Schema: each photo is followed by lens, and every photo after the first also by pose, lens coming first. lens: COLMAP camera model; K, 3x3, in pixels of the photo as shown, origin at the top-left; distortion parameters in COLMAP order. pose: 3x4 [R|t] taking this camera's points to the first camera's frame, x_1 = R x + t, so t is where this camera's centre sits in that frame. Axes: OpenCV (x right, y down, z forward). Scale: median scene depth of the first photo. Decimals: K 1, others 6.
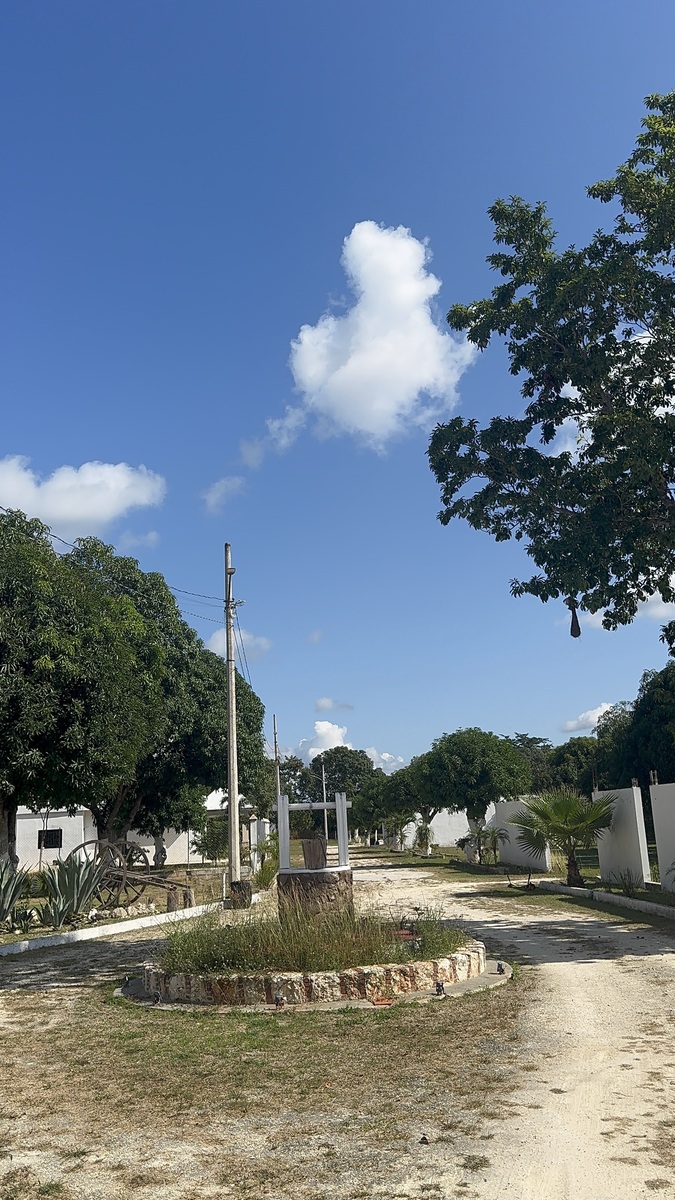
lens RADIAL K [[1007.3, 0, 352.4], [0, 1007.3, 609.6], [0, 0, 1]] dist [0.152673, -0.266204]
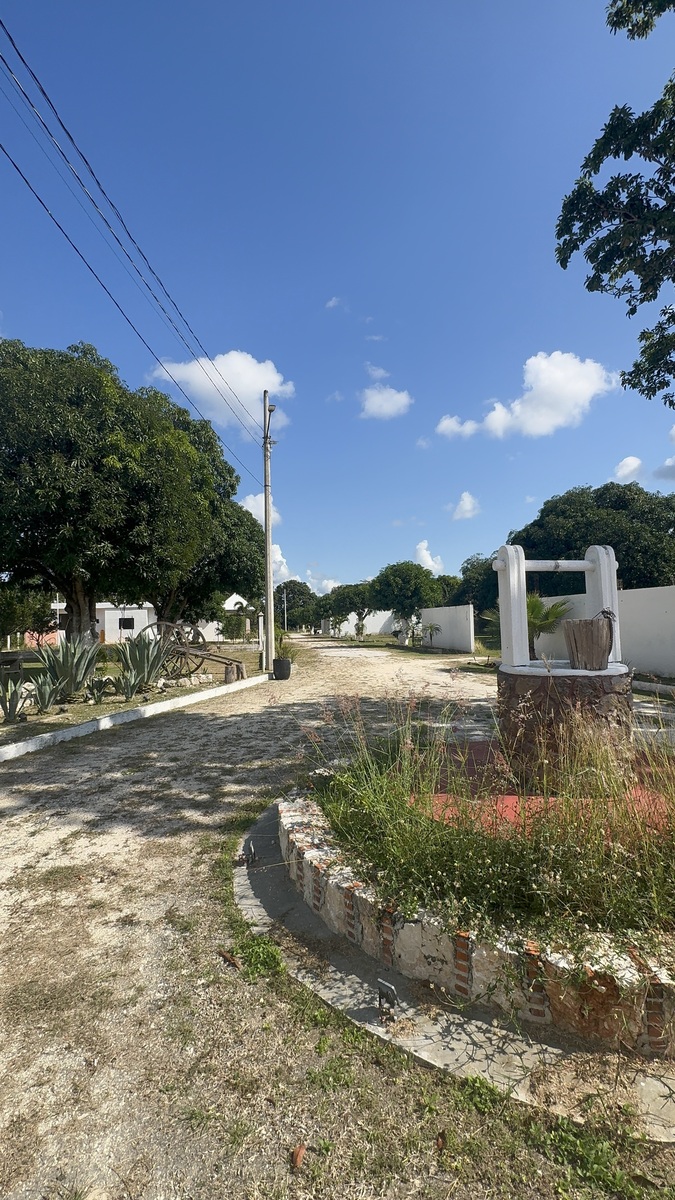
lens RADIAL K [[534.8, 0, 343.8], [0, 534.8, 599.5], [0, 0, 1]] dist [-0.027991, 0.044346]
pose [[0.994309, 0.031464, 0.101778, -0.104287], [-0.047567, 0.985988, 0.159889, 0.090684], [-0.095321, -0.163821, 0.981874, 0.374701]]
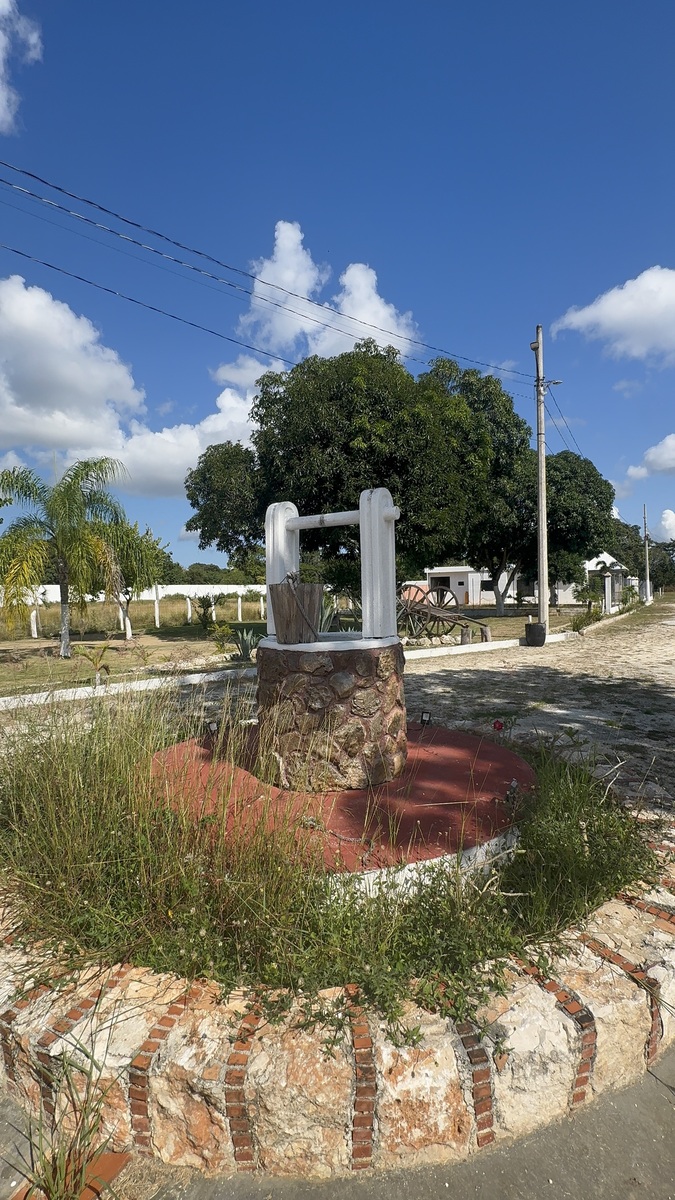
lens RADIAL K [[533.4, 0, 342.7], [0, 533.4, 600.9], [0, 0, 1]] dist [0.010055, 0.000621]
pose [[0.809502, 0.039757, -0.585769, 0.066469], [0.104890, 0.971861, 0.210915, 0.095050], [0.577671, -0.232178, 0.782553, 0.420589]]
